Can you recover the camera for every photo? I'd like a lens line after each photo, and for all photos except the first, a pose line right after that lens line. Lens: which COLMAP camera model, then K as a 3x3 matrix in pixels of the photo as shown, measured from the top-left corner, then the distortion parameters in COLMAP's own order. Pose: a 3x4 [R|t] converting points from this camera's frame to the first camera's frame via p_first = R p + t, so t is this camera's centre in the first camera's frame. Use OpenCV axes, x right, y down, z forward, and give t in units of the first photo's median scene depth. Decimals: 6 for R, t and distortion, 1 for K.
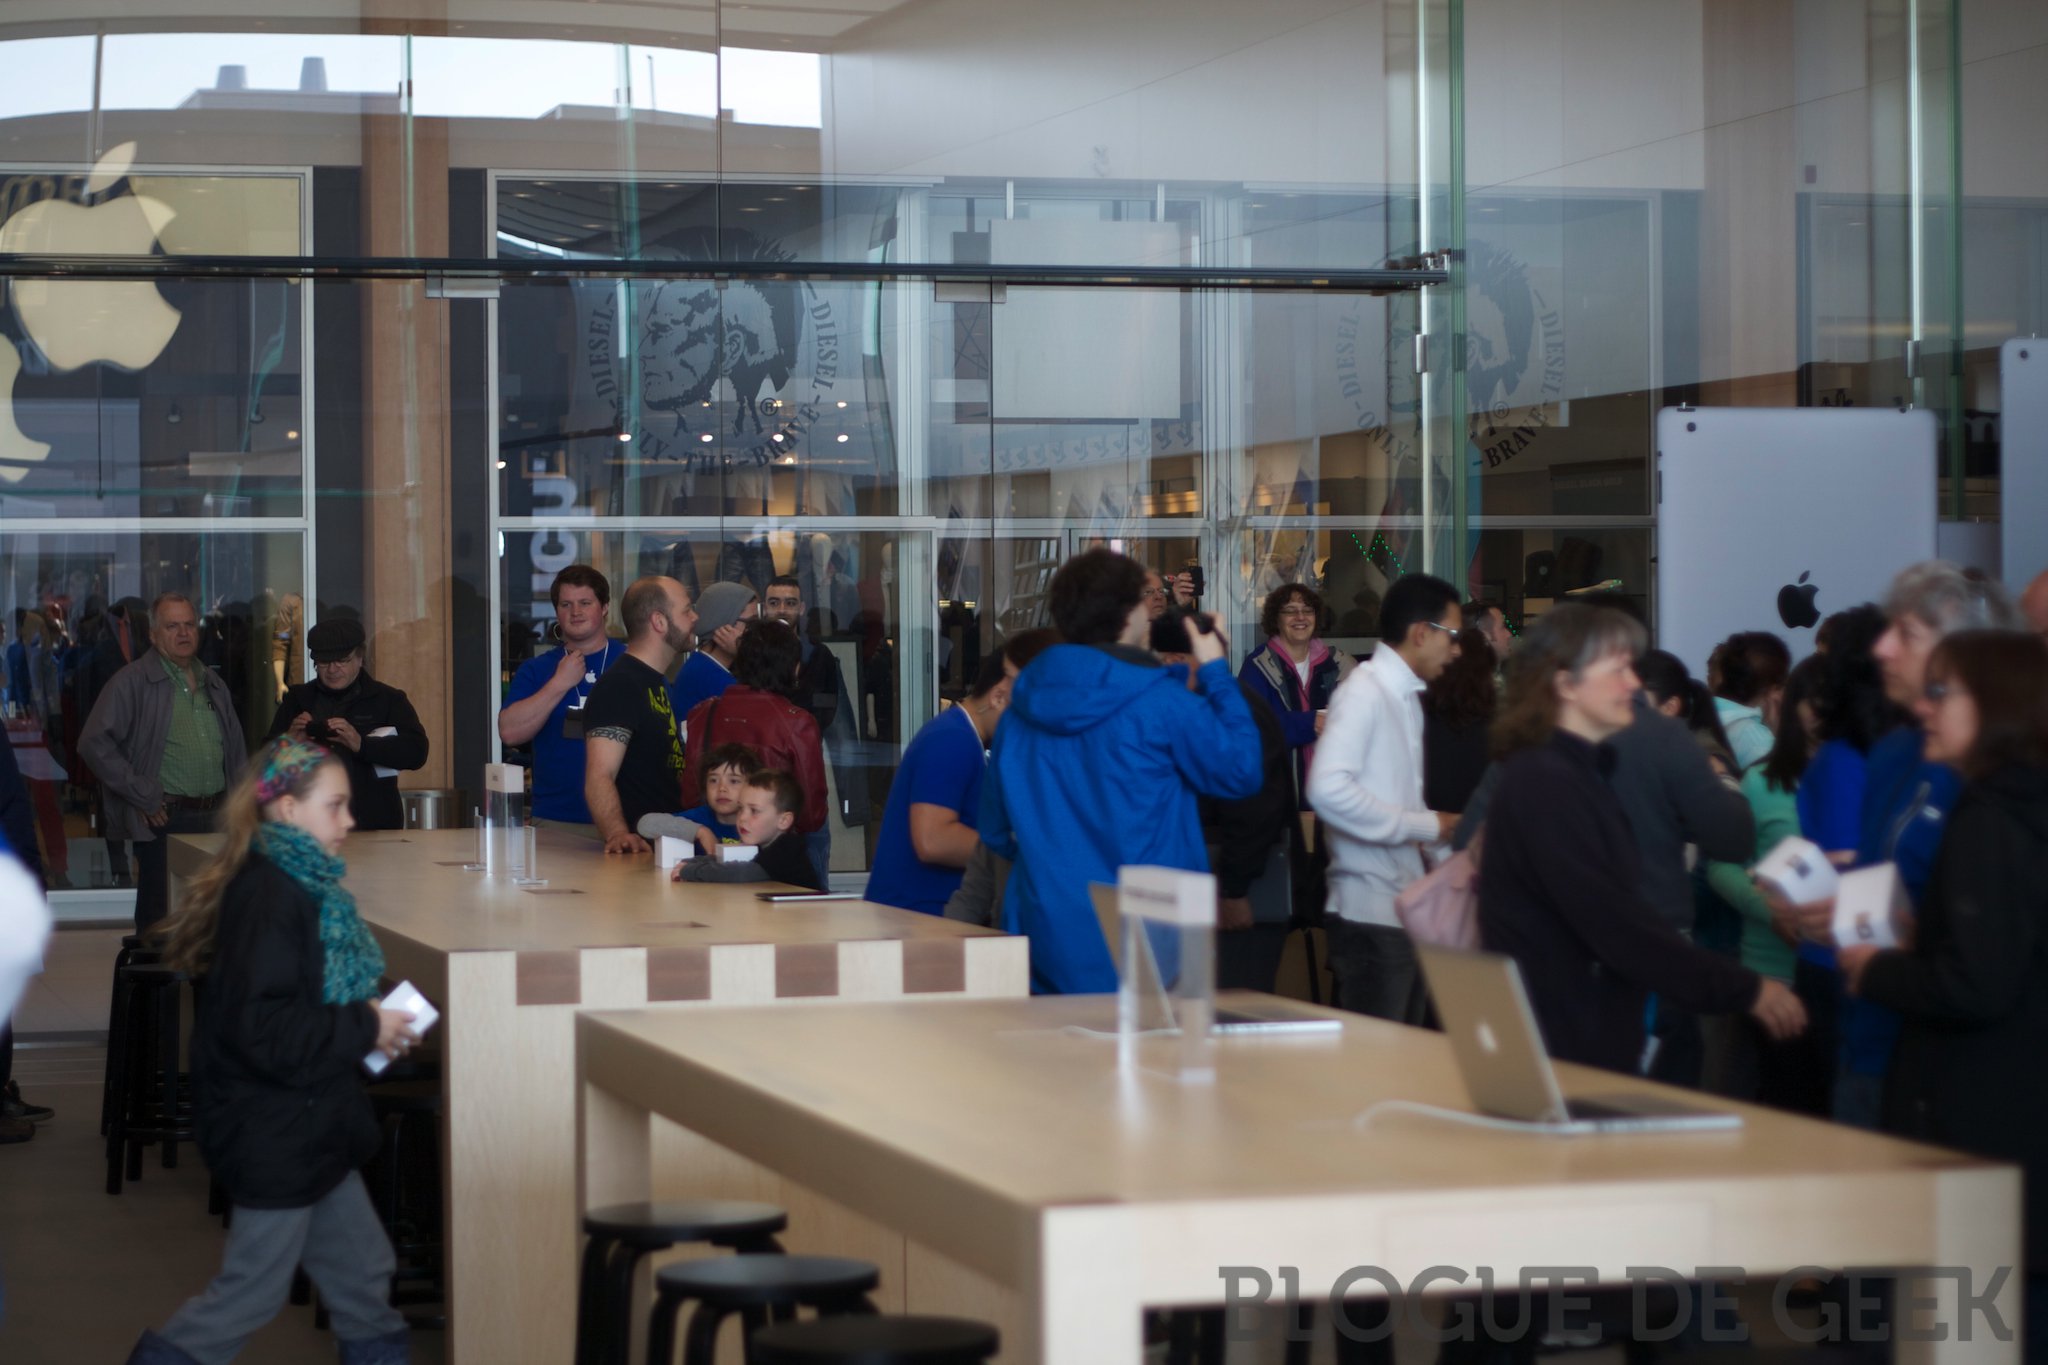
lens RADIAL K [[4791.6, 0, 981.6], [0, 4791.6, 684.3], [0, 0, 1]] dist [-0.051616, -0.154156]
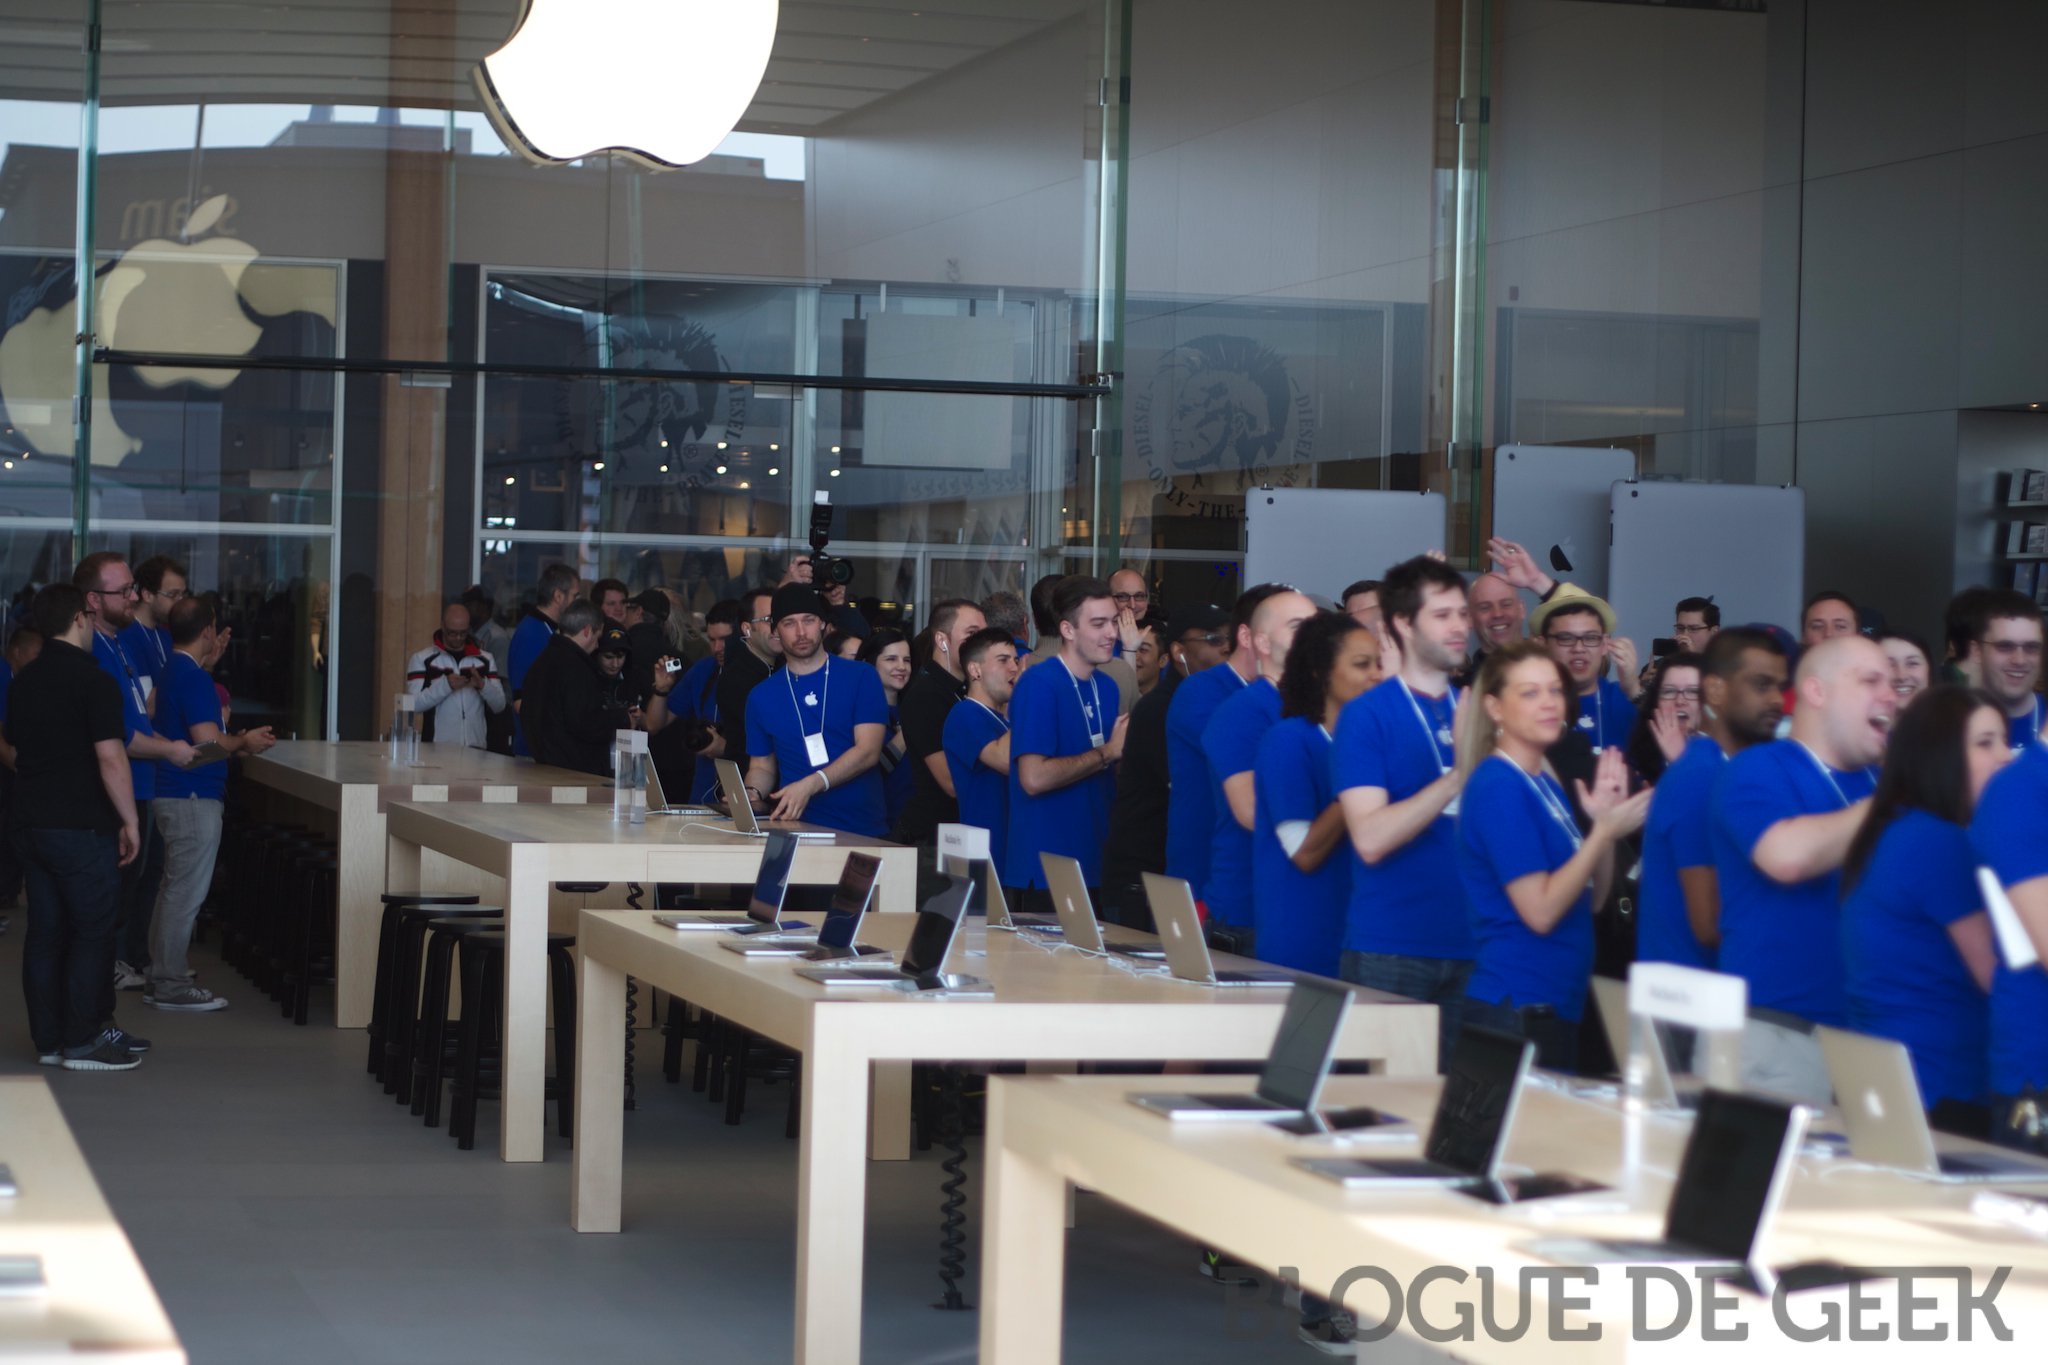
lens RADIAL K [[4723.8, 0, 1024.0], [0, 4723.8, 682.5], [0, 0, 1]] dist [0.083002, -7.475987]
pose [[0.999482, 0.031699, -0.005513, 0.054104], [-0.031703, 0.999497, -0.000704, 0.003042], [0.005488, 0.000878, 0.999985, -0.280528]]
